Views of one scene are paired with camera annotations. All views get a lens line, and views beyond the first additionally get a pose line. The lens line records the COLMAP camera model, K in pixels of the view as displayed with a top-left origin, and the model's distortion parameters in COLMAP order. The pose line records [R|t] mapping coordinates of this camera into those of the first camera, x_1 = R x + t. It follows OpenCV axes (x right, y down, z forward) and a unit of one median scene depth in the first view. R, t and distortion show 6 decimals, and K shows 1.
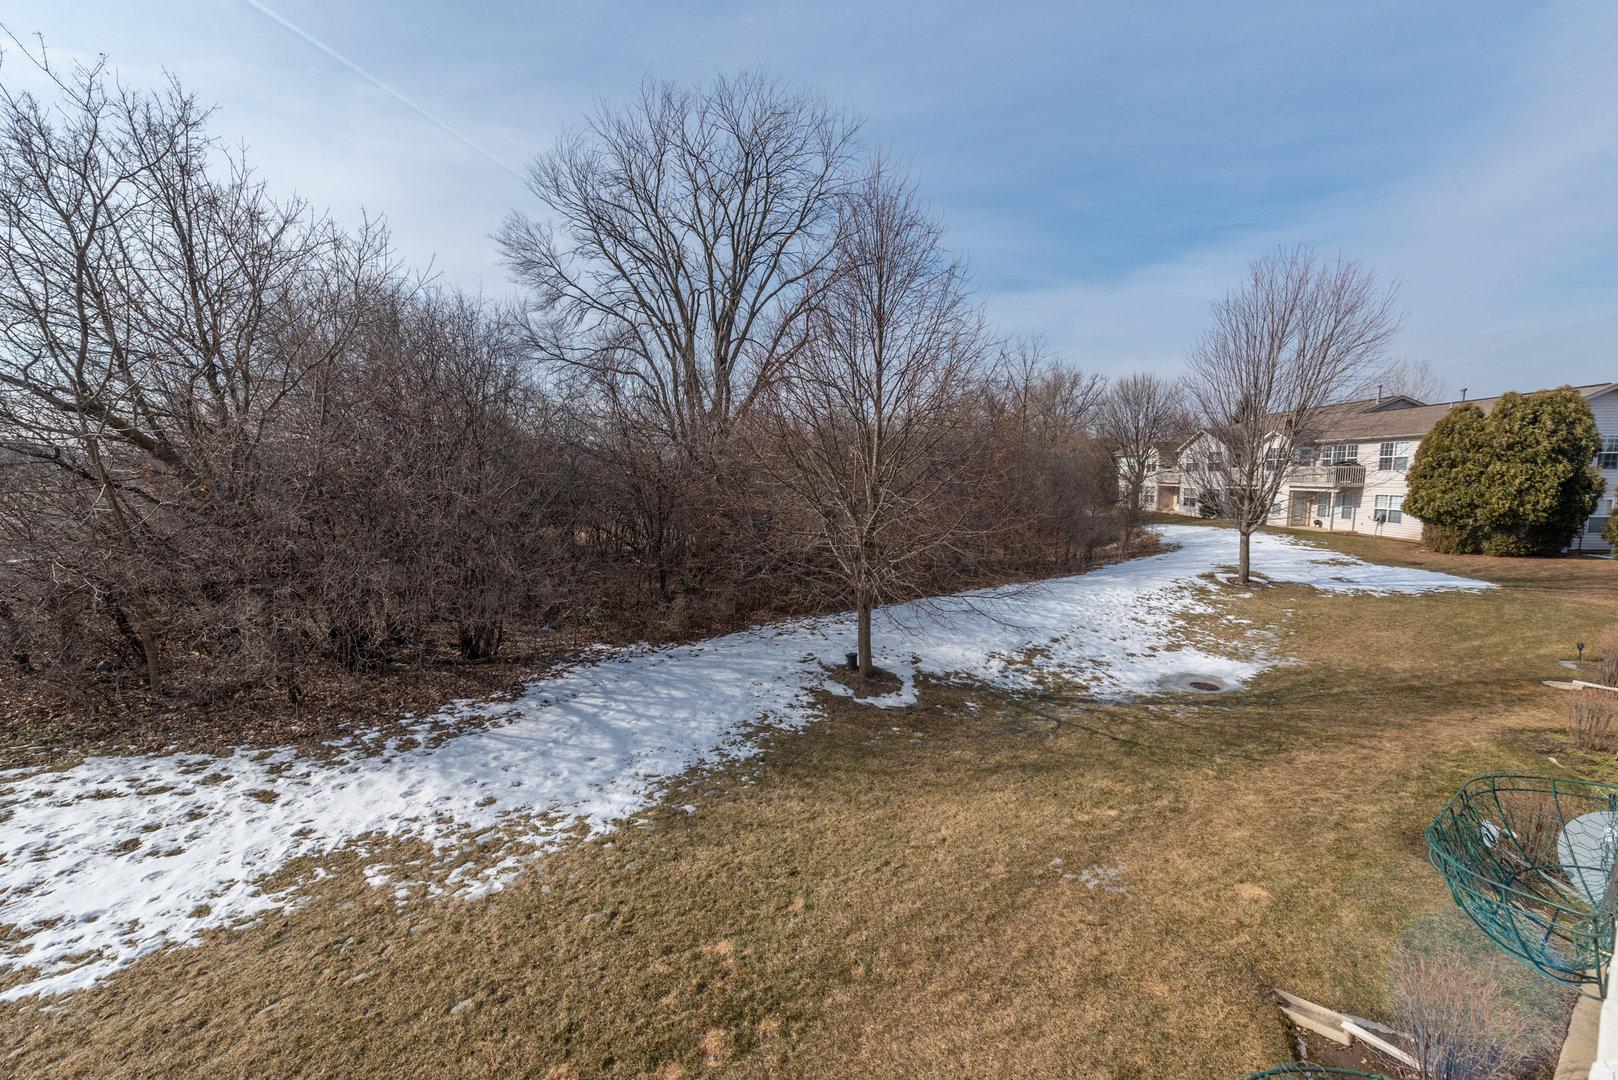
lens RADIAL K [[639.0, 0, 823.8], [0, 639.0, 547.6], [0, 0, 1]] dist [-0.004134, -0.000169]
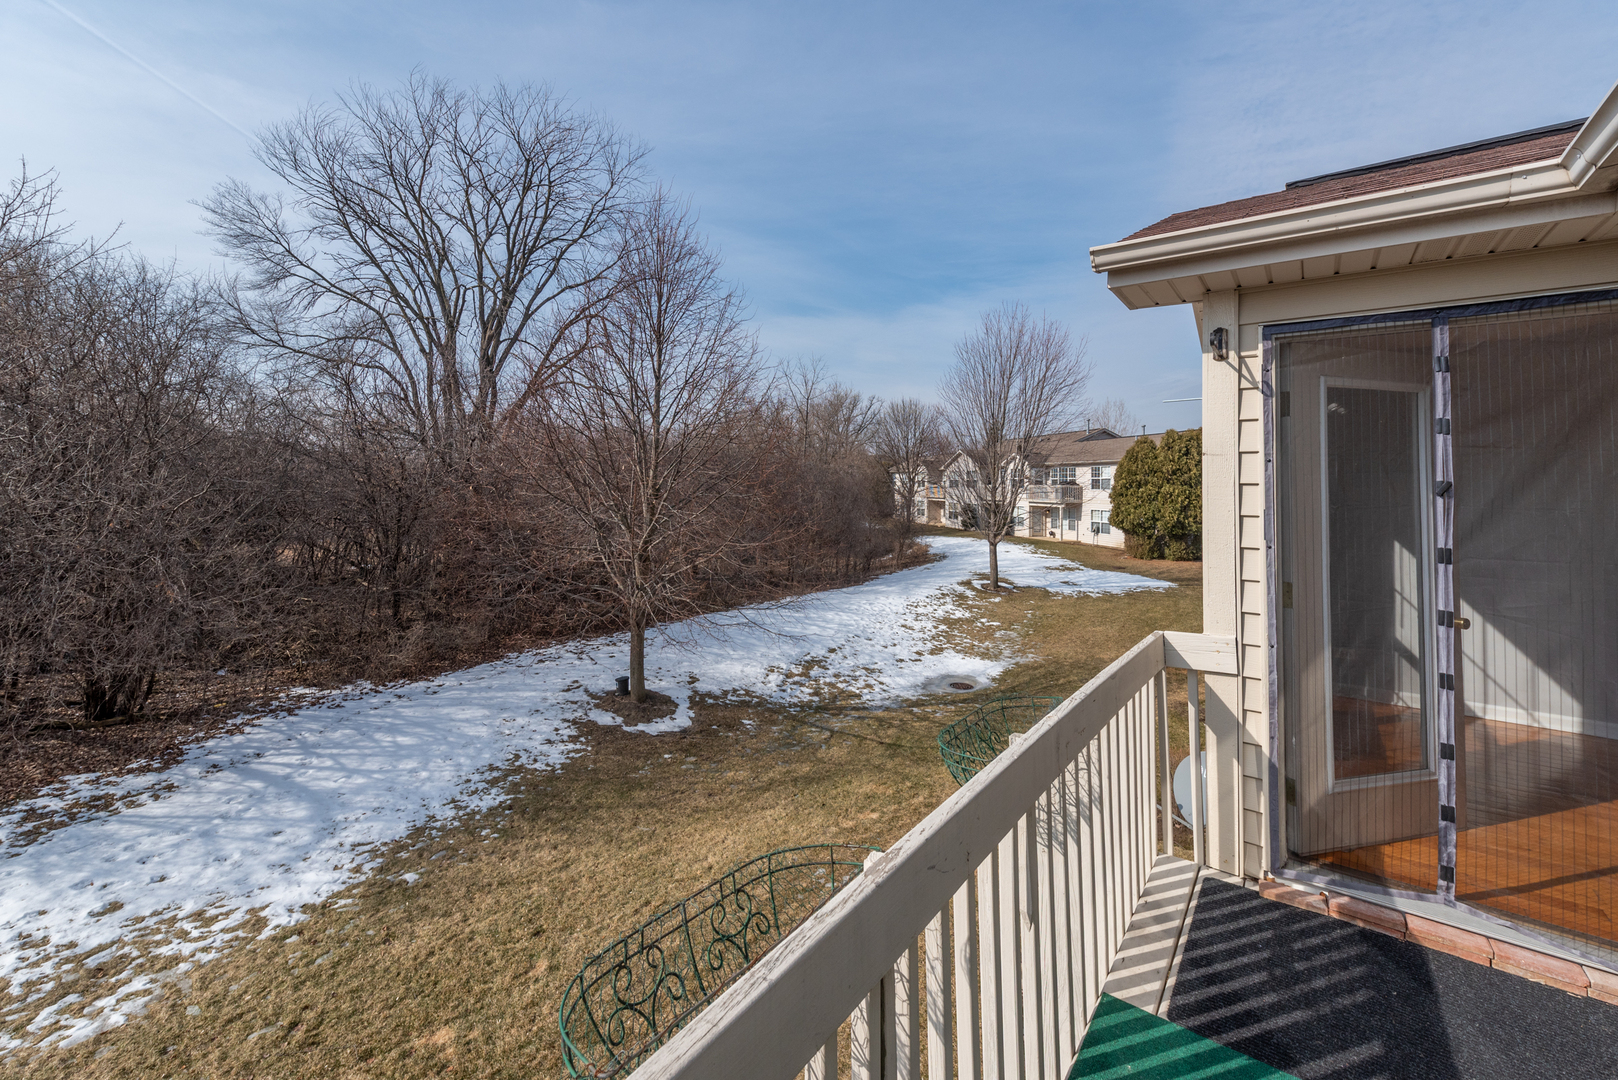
lens RADIAL K [[661.9, 0, 820.1], [0, 661.9, 460.7], [0, 0, 1]] dist [0.001376, -0.002345]
pose [[0.951707, 0.028287, 0.305702, 0.010310], [0.018405, 0.988698, -0.148786, 0.001506], [-0.306456, 0.147227, 0.940430, -0.033257]]
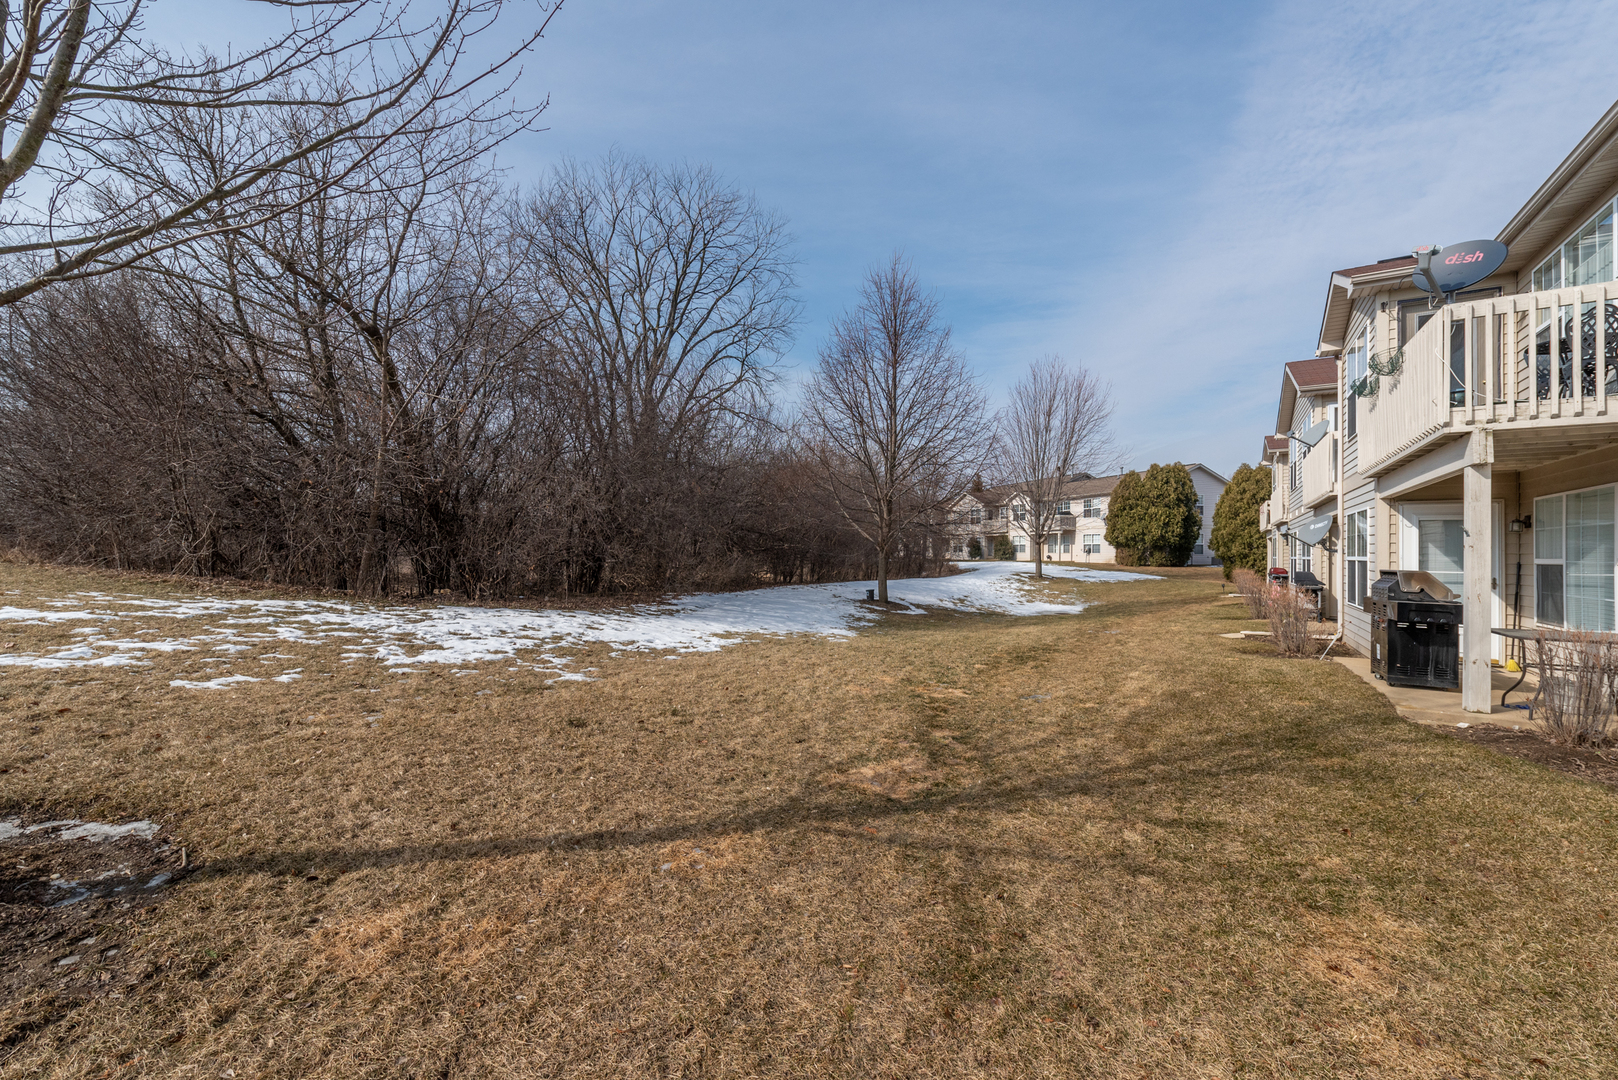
lens RADIAL K [[661.9, 0, 831.0], [0, 661.9, 551.4], [0, 0, 1]] dist [0.001376, -0.002345]
pose [[0.908766, 0.013520, 0.417087, -0.480791], [0.041428, 0.991615, -0.122408, 0.196242], [-0.415244, 0.128519, 0.900586, -0.188597]]
